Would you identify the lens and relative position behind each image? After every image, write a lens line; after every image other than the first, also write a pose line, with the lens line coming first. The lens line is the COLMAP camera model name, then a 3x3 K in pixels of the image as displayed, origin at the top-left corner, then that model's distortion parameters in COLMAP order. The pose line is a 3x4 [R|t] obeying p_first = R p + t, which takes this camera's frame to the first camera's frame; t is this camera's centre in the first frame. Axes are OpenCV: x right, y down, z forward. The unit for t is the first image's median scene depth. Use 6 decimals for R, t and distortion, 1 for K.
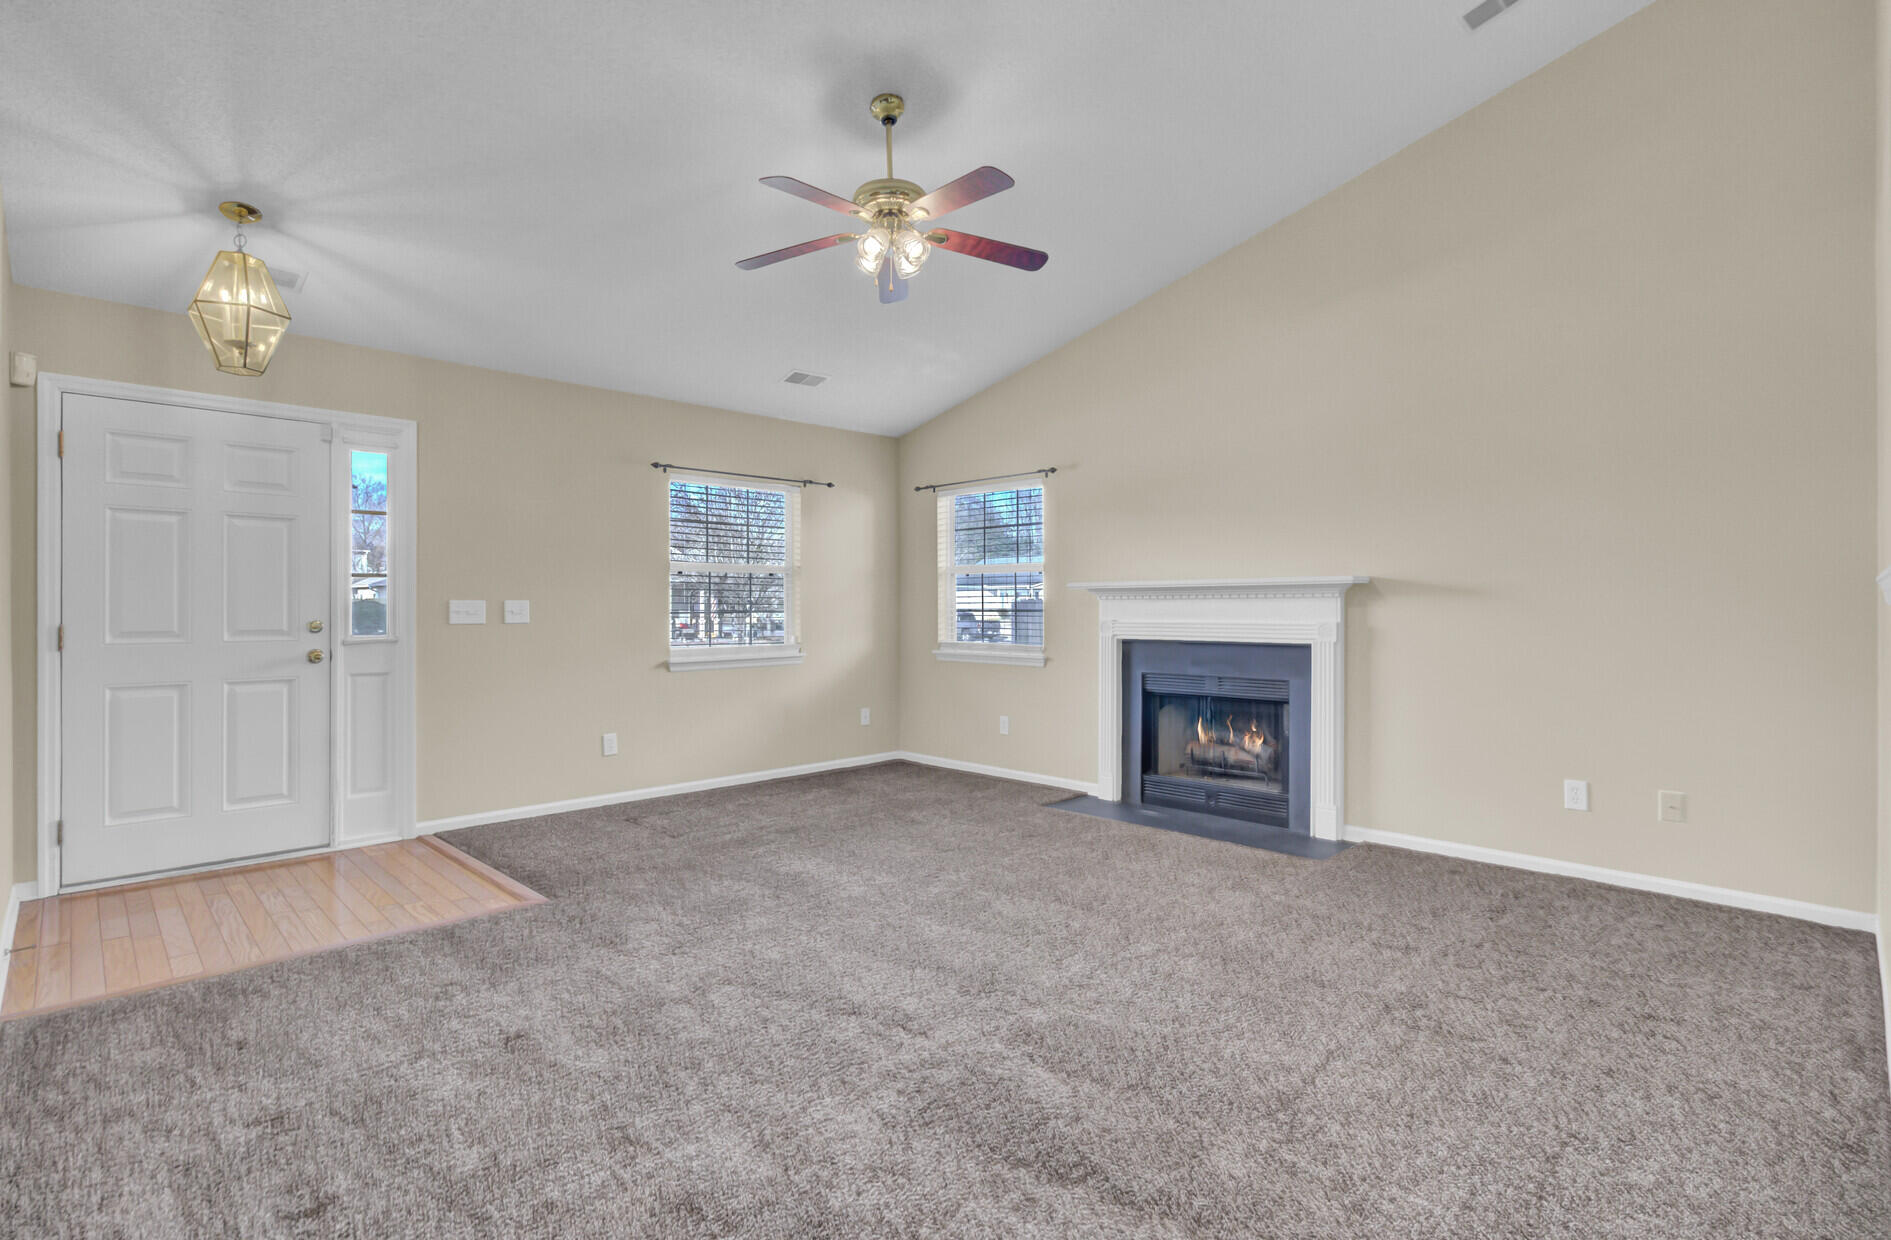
lens RADIAL K [[876.3, 0, 947.5], [0, 876.3, 604.0], [0, 0, 1]] dist [0.002072, 0.001059]
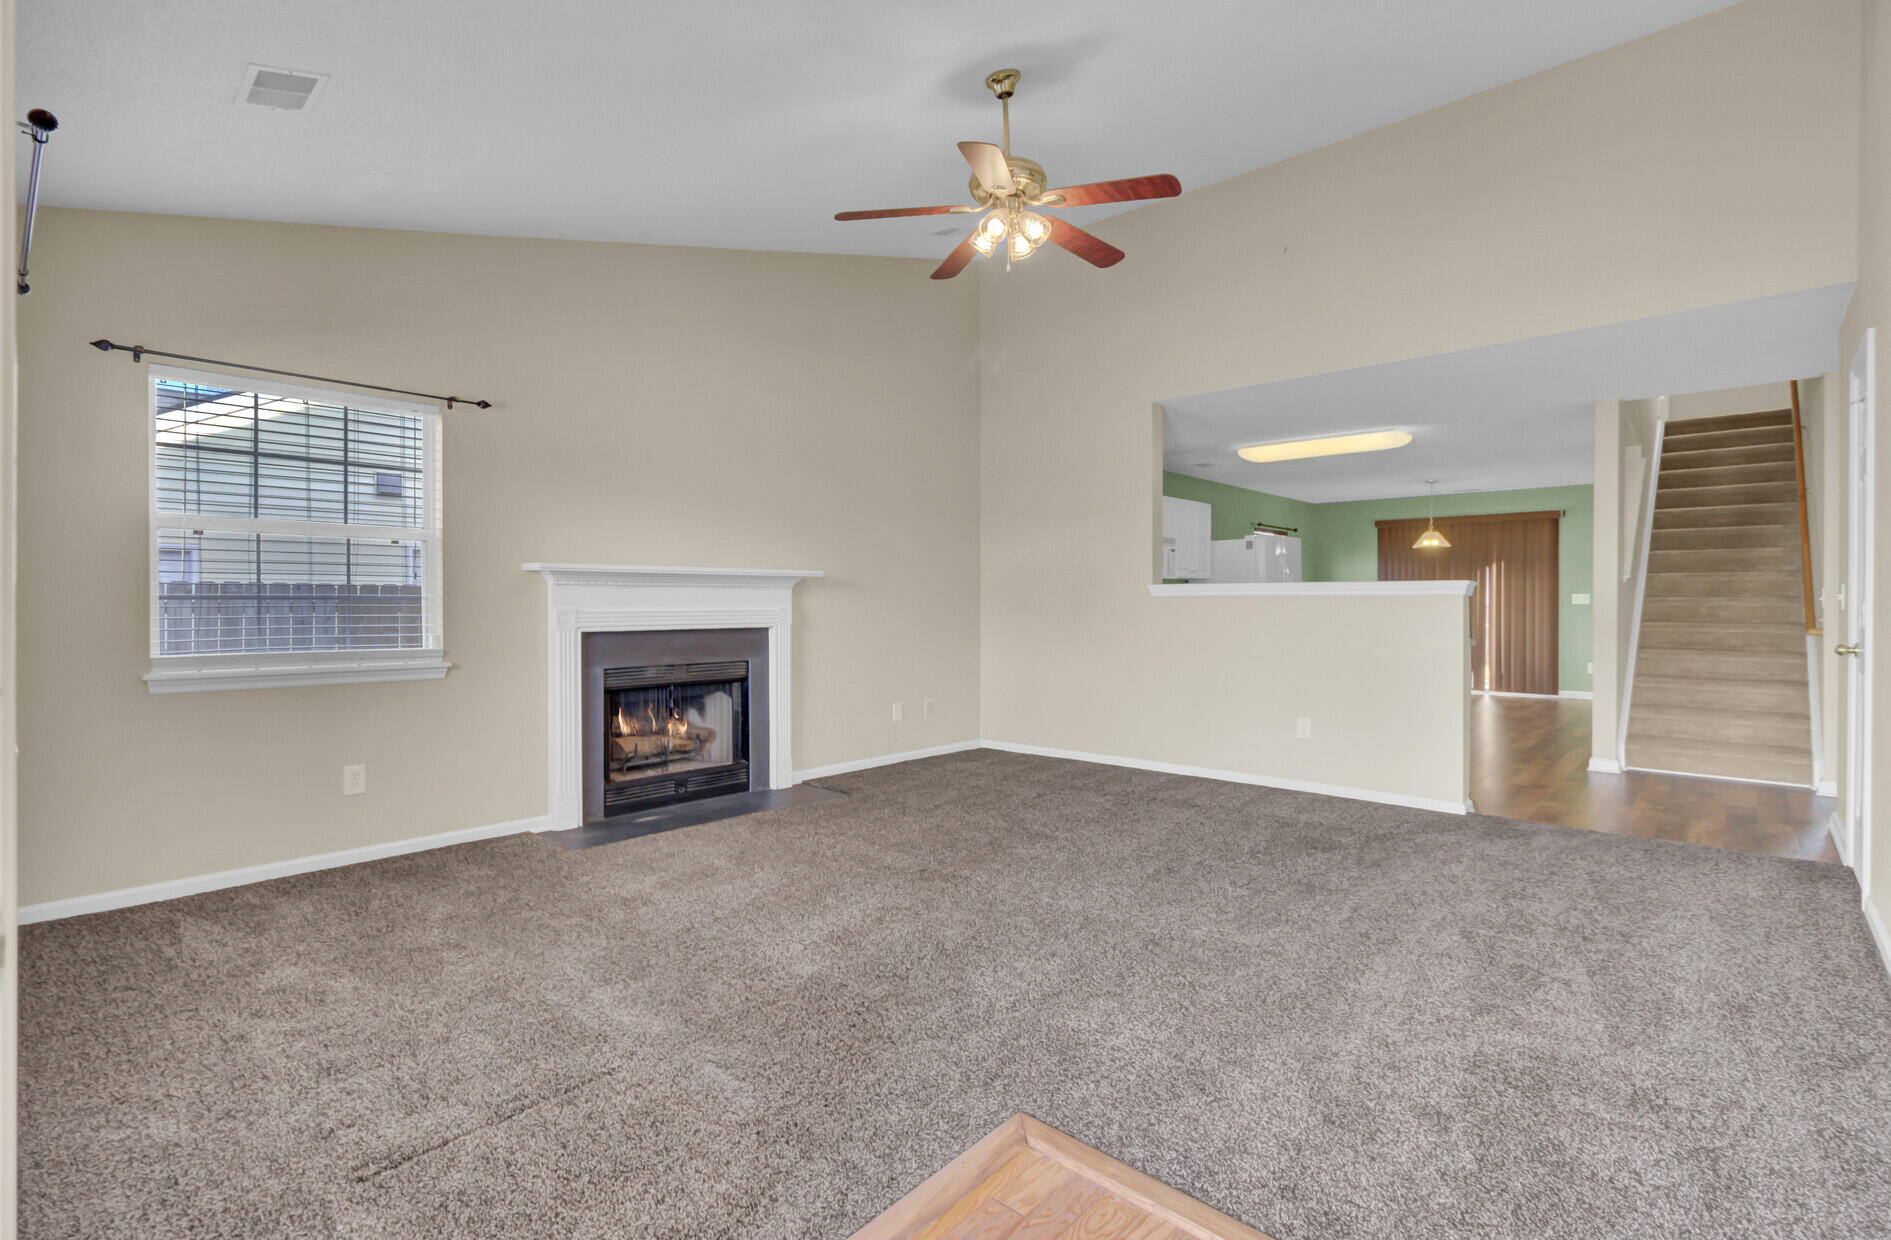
lens RADIAL K [[873.4, 0, 957.5], [0, 873.4, 616.5], [0, 0, 1]] dist [-0.013554, 0.008389]
pose [[-0.042890, -0.017318, 0.998930, -0.790303], [-0.010832, 0.999799, 0.016868, 0.009101], [-0.999021, -0.010097, -0.043069, 0.823153]]
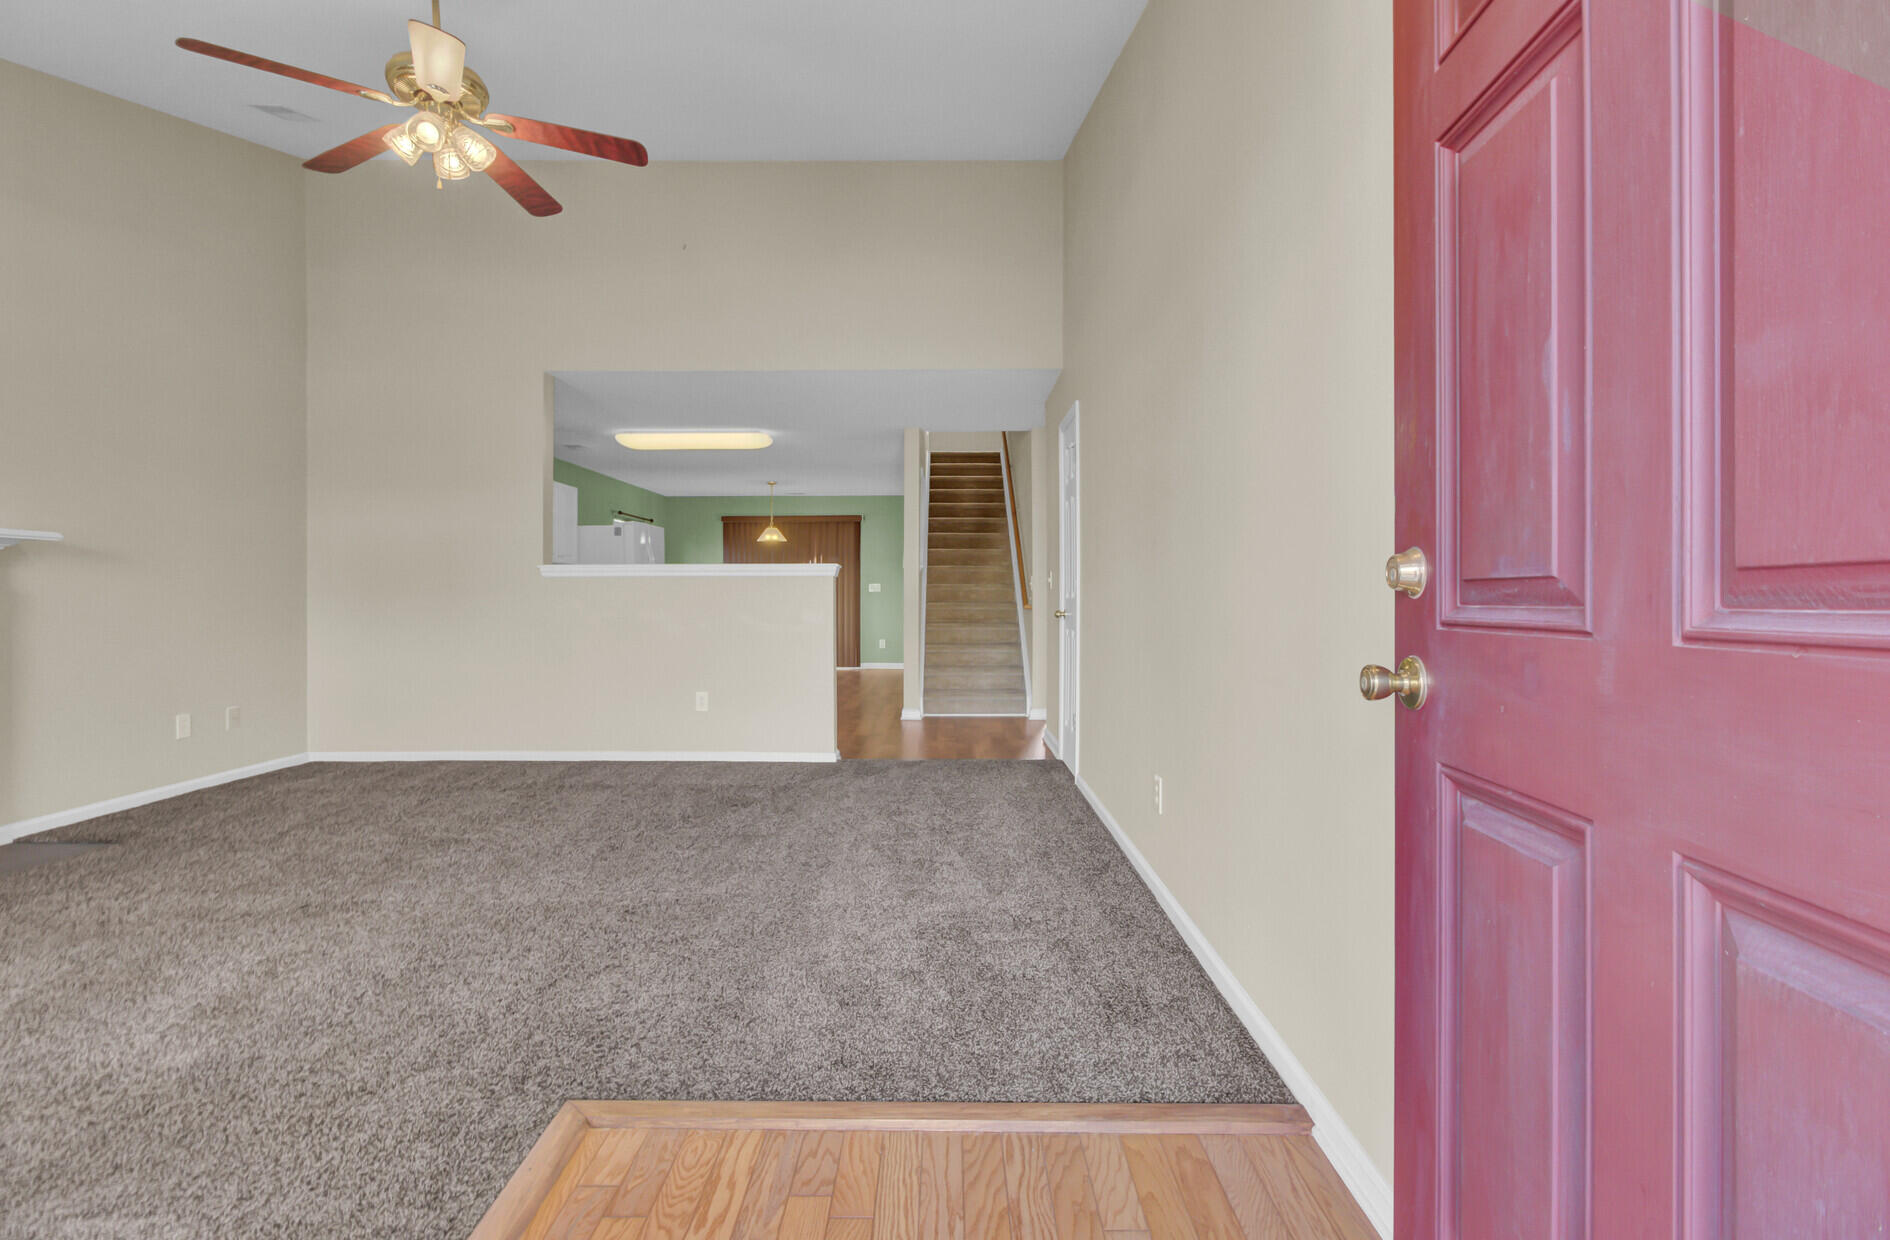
lens RADIAL K [[875.8, 0, 947.0], [0, 875.8, 604.0], [0, 0, 1]] dist [0.002072, 0.001059]
pose [[-0.703435, -0.006321, 0.710731, -0.771706], [-0.007612, 0.999970, 0.001360, 0.034627], [-0.710719, -0.004454, -0.703462, 0.954842]]
